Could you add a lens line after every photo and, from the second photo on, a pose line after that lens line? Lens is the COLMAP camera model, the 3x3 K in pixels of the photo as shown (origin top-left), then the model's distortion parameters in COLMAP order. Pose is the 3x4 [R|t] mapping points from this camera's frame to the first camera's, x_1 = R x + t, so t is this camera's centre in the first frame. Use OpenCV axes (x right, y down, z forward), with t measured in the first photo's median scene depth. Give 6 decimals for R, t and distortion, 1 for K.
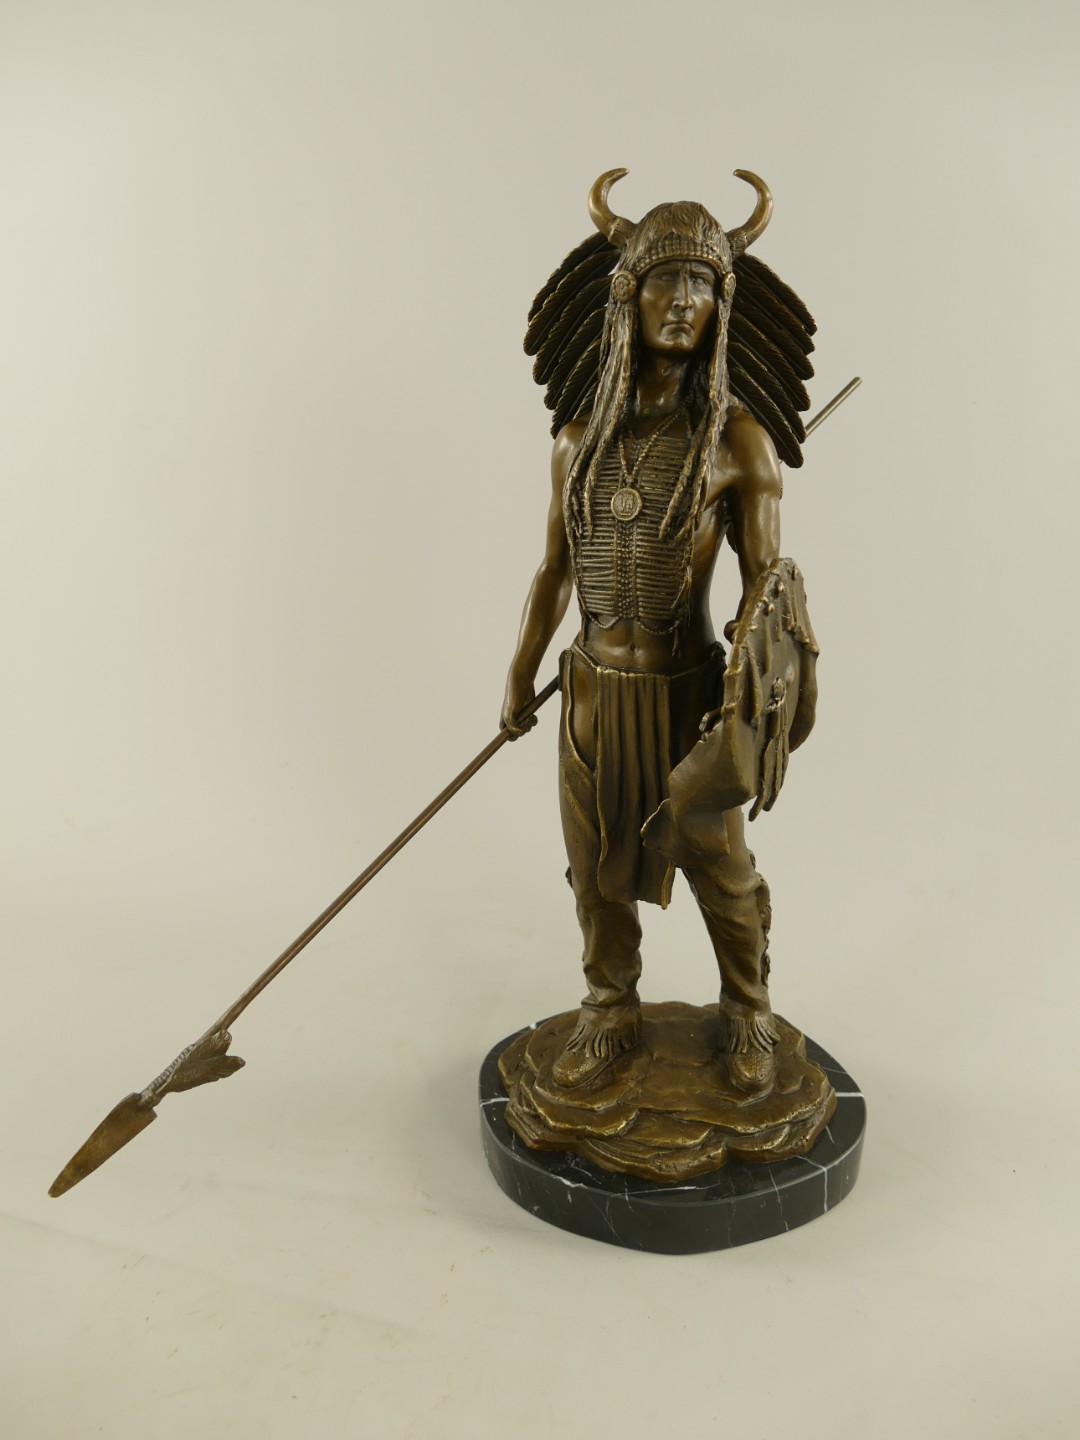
lens RADIAL K [[1149.5, 0, 540.0], [0, 1149.5, 720.0], [0, 0, 1]] dist [-0.016068, 0.003729]
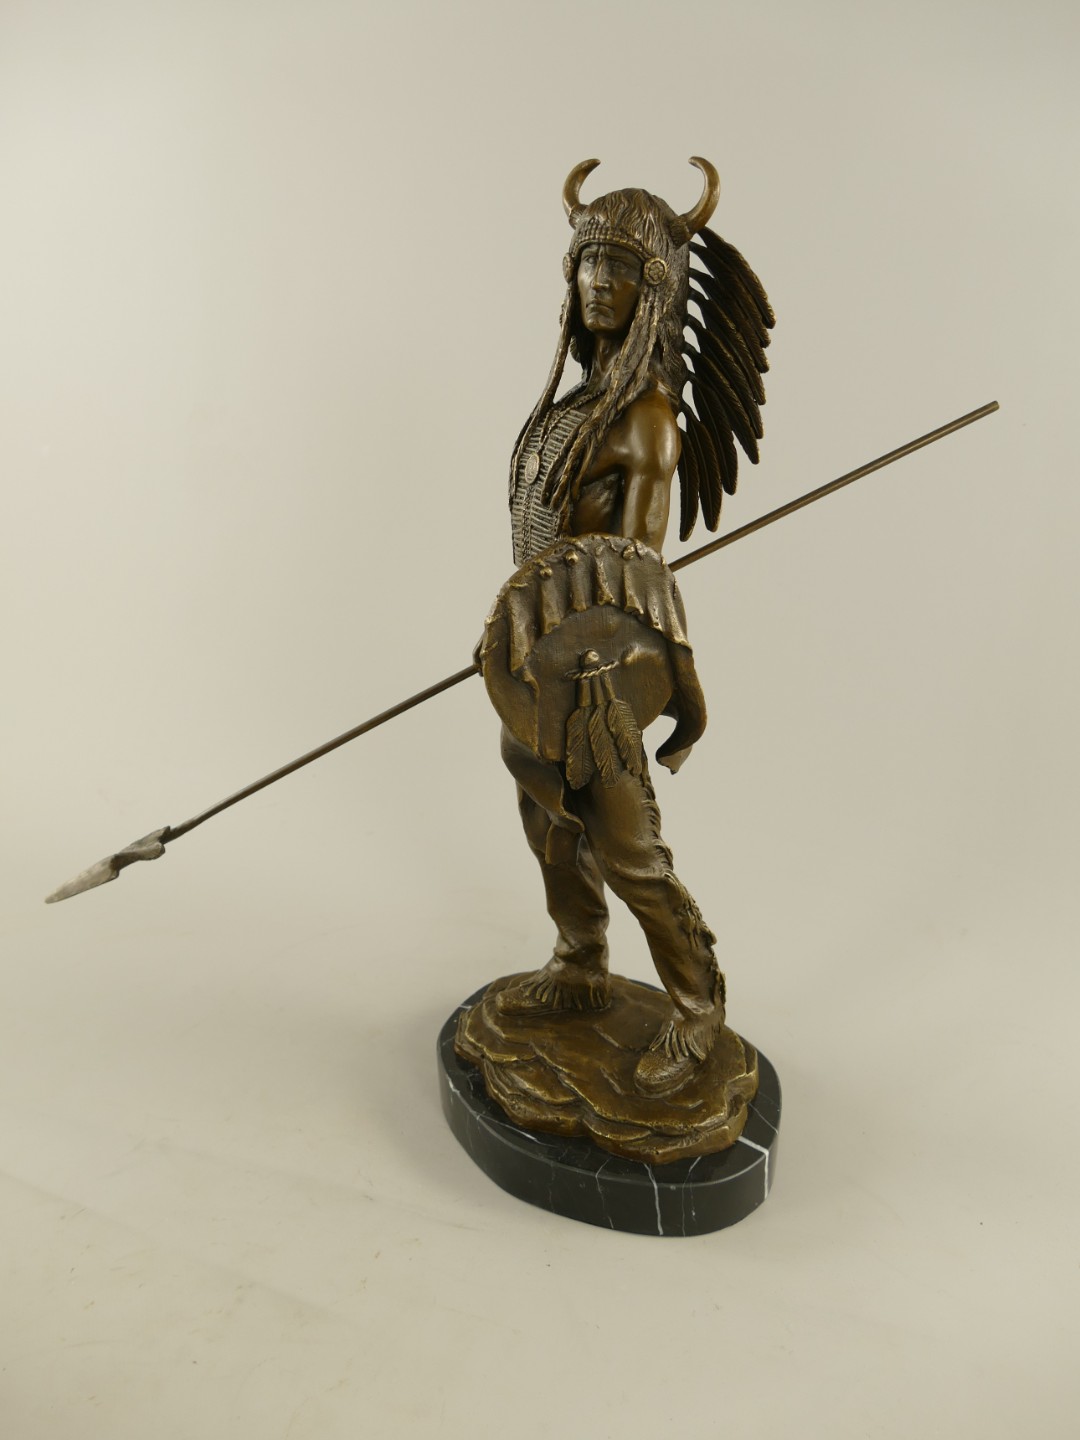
lens RADIAL K [[1149.5, 0, 540.0], [0, 1149.5, 720.0], [0, 0, 1]] dist [-0.016068, 0.003729]
pose [[0.791775, 0.245200, -0.559437, 0.730417], [-0.253258, 0.965238, 0.064623, -0.030514], [0.555836, 0.090516, 0.826350, 0.129208]]
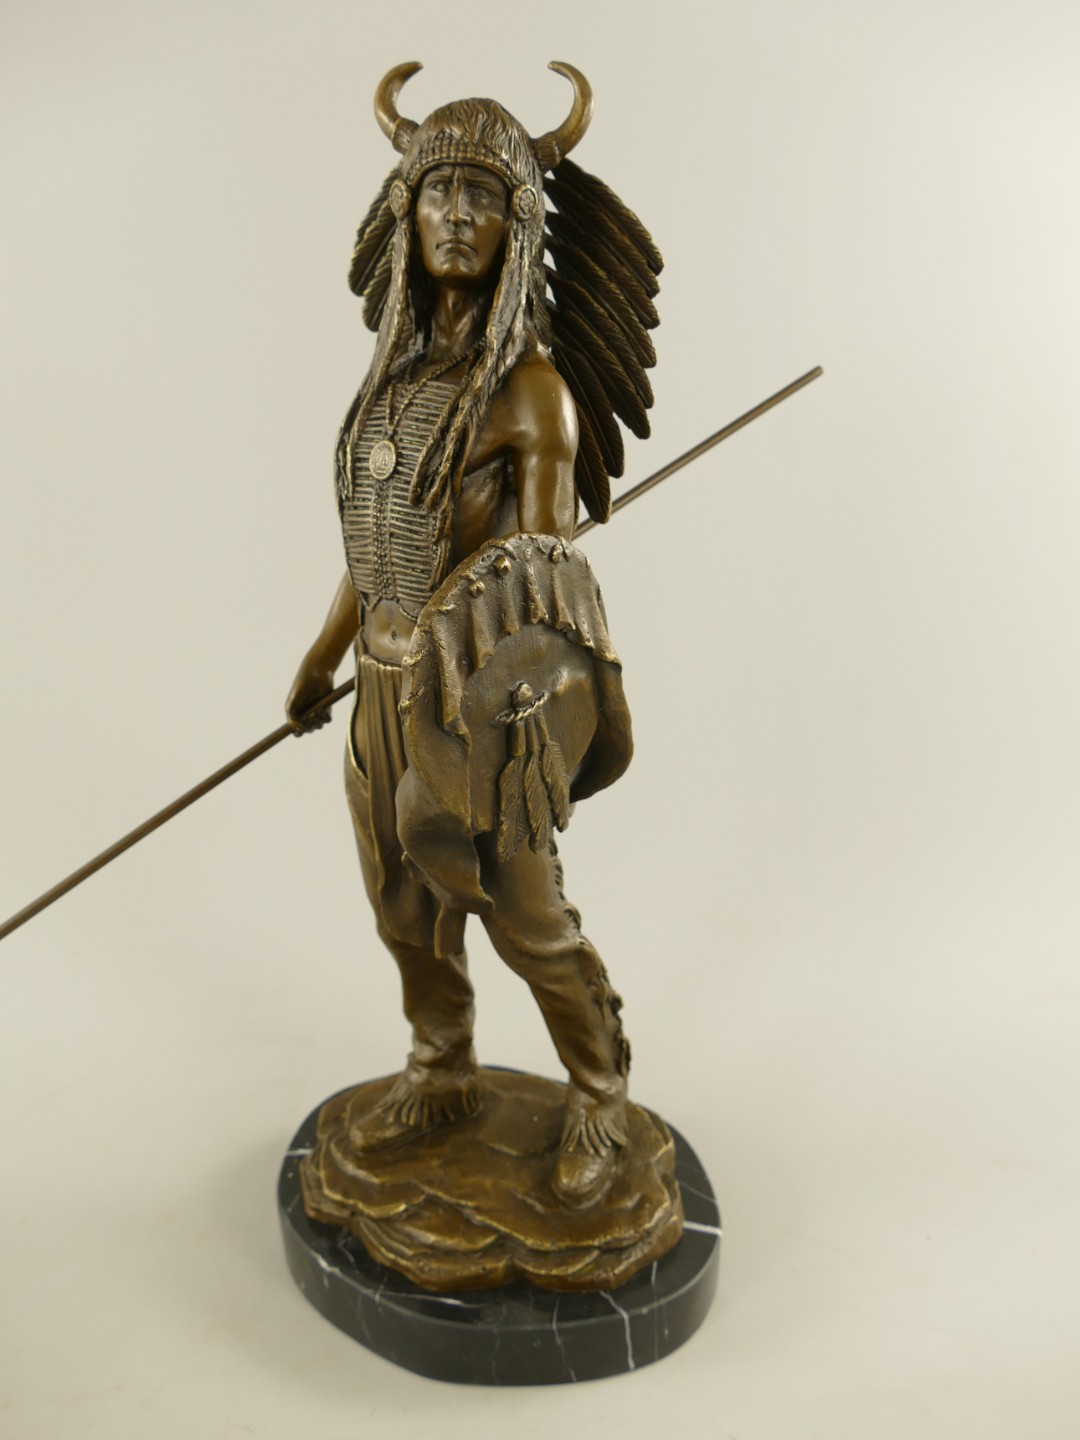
lens RADIAL K [[1149.5, 0, 540.0], [0, 1149.5, 720.0], [0, 0, 1]] dist [-0.016068, 0.003729]
pose [[0.969469, 0.107448, -0.220419, 0.381867], [-0.115934, 0.992919, -0.025894, 0.007389], [0.216076, 0.050658, 0.975062, 0.219294]]
